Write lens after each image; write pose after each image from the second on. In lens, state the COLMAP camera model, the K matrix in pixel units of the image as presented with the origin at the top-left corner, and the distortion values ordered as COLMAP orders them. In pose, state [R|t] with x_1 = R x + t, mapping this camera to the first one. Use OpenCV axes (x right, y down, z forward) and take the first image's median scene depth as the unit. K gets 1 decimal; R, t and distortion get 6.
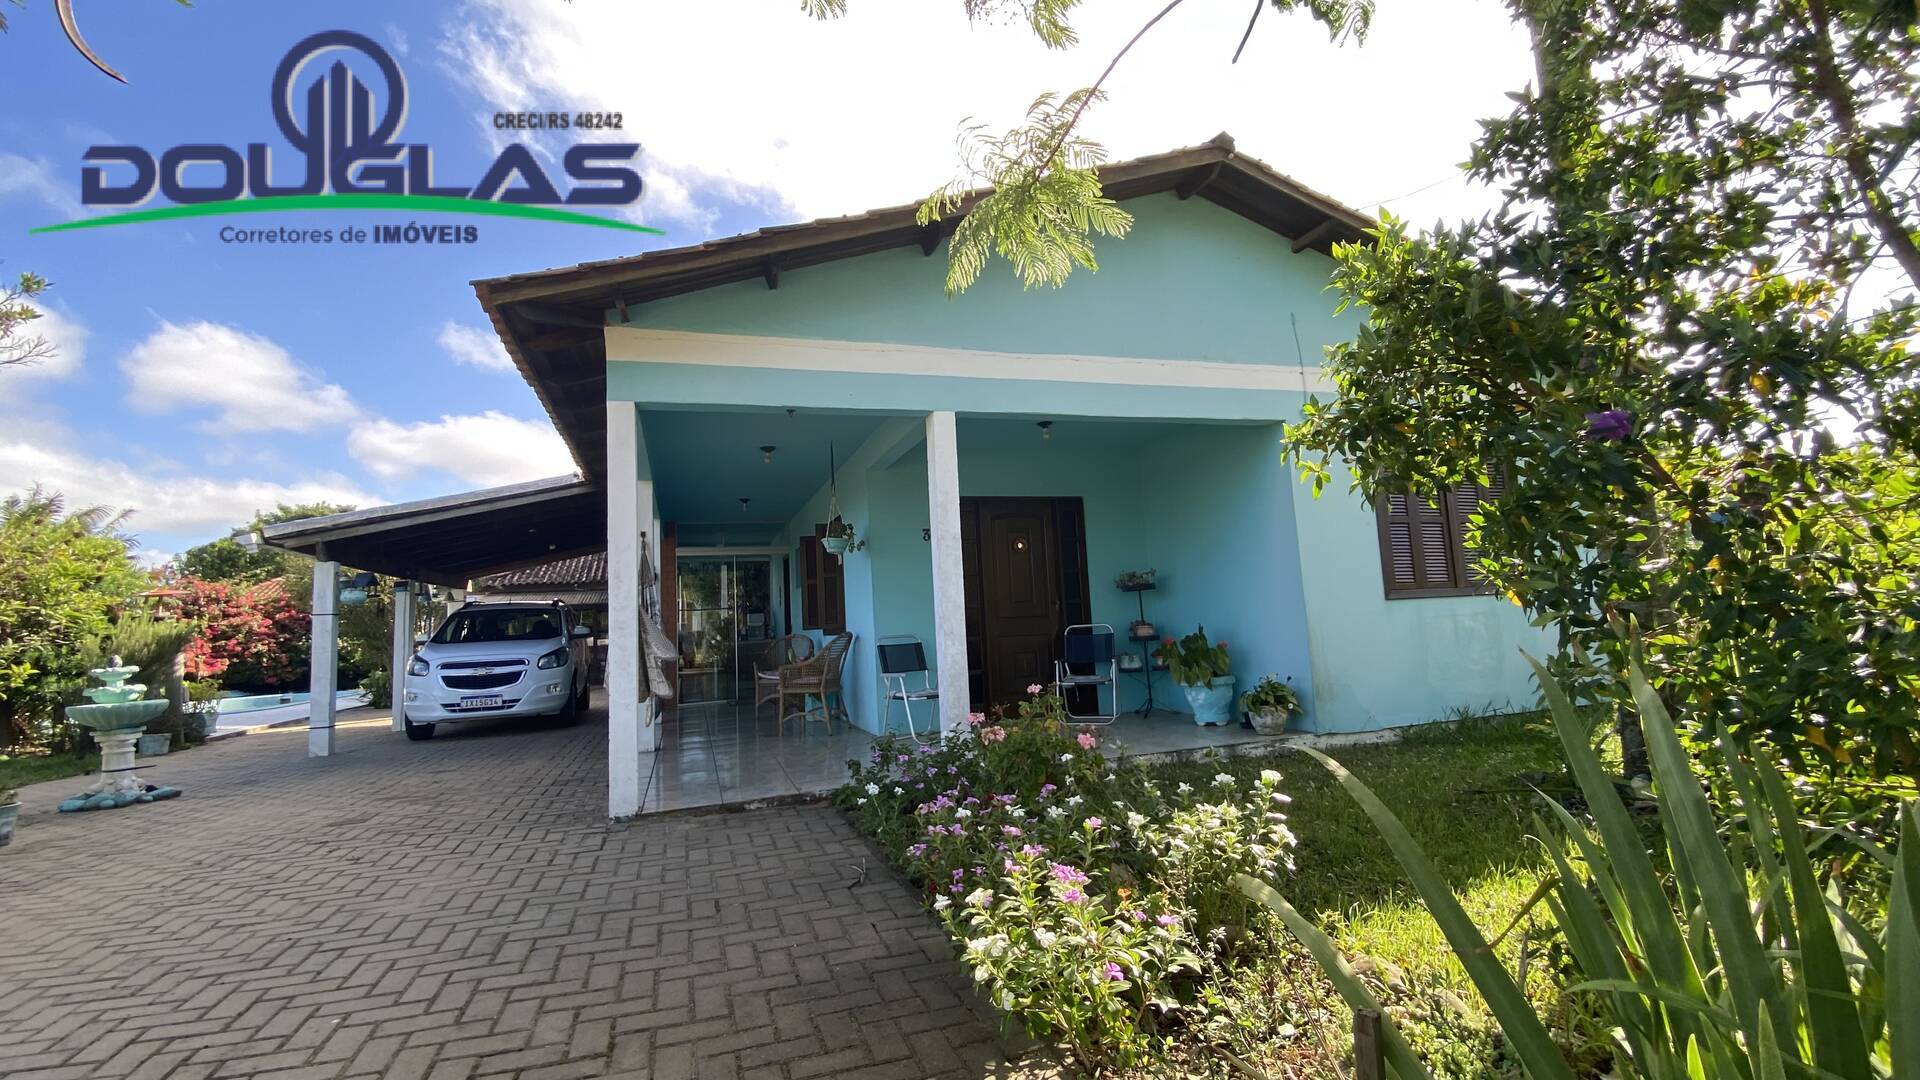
lens RADIAL K [[791.1, 0, 955.5], [0, 791.1, 534.7], [0, 0, 1]] dist [0.018879, -0.019512]
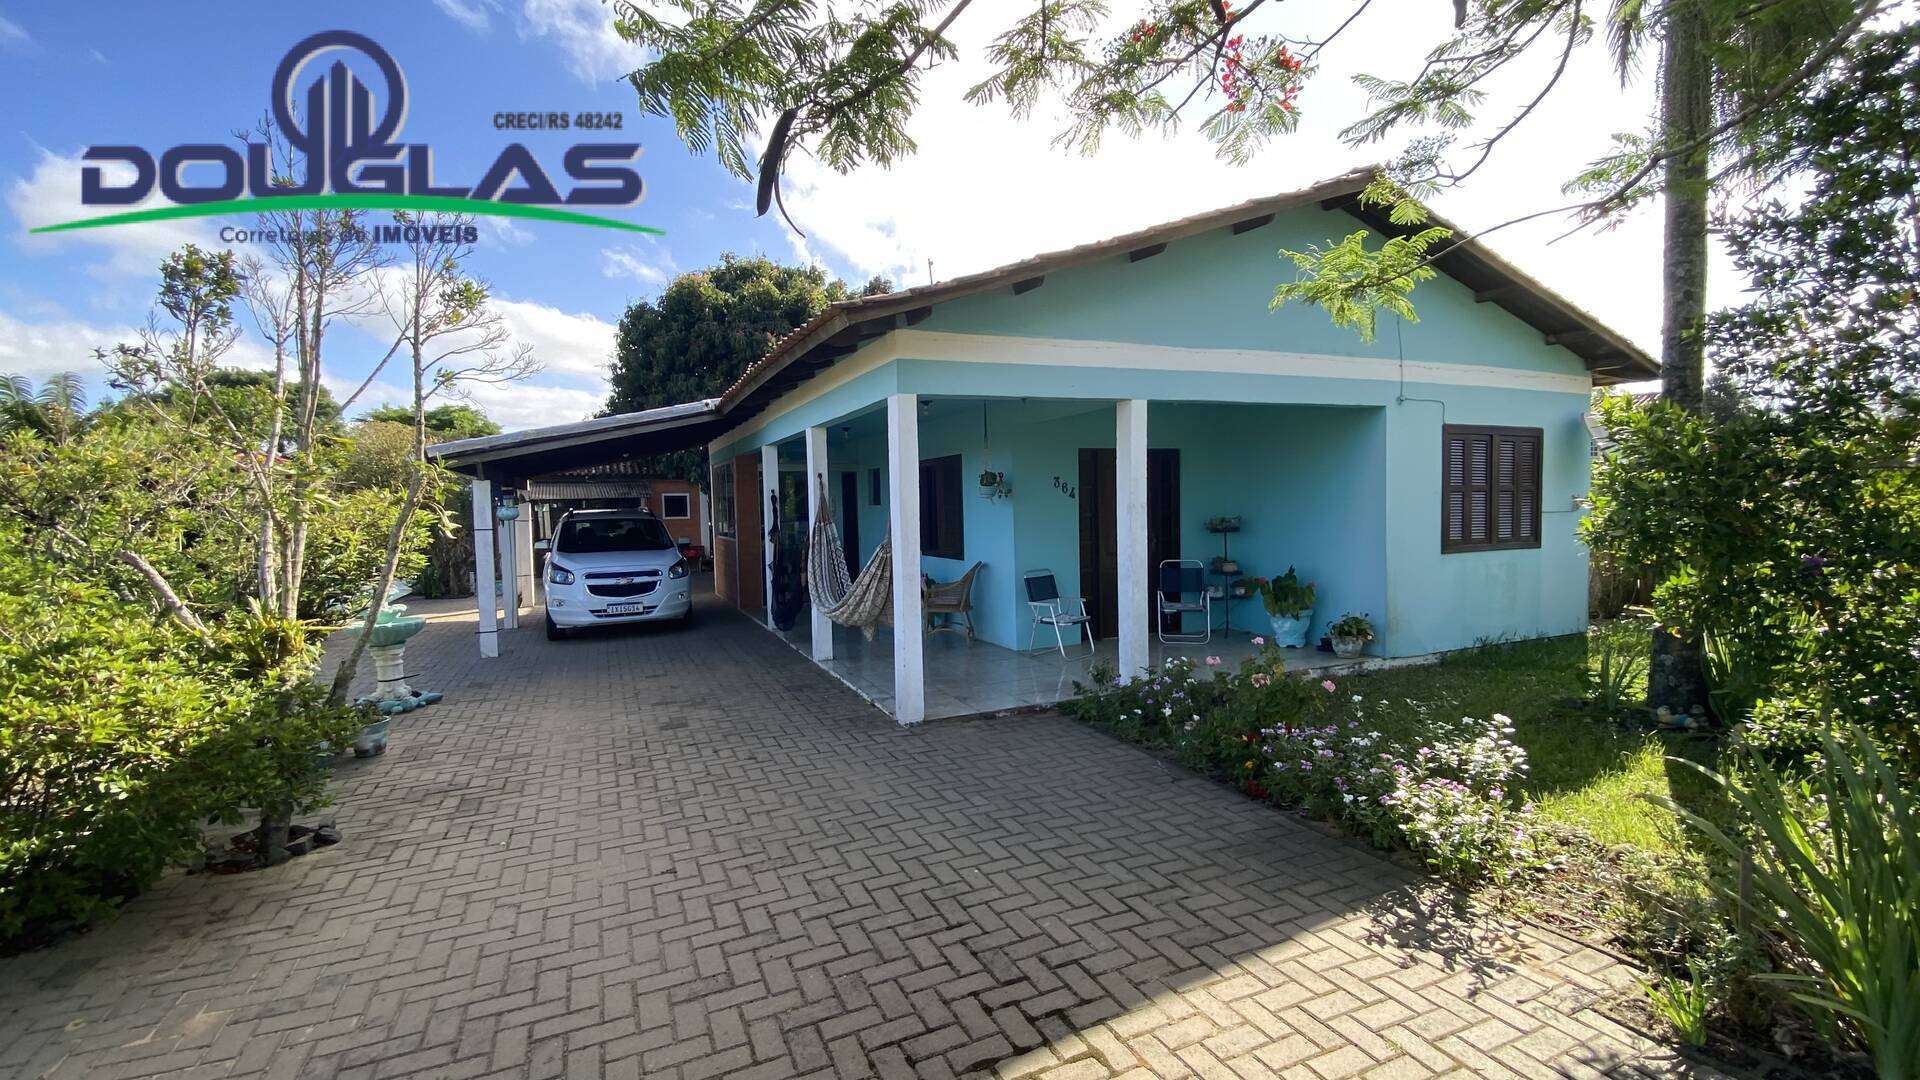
lens RADIAL K [[791.1, 0, 961.6], [0, 791.1, 556.7], [0, 0, 1]] dist [0.018879, -0.019512]
pose [[0.993622, 0.026288, 0.109653, -0.348253], [-0.045030, 0.984045, 0.172126, -0.095687], [-0.103379, -0.175966, 0.978953, -0.152322]]
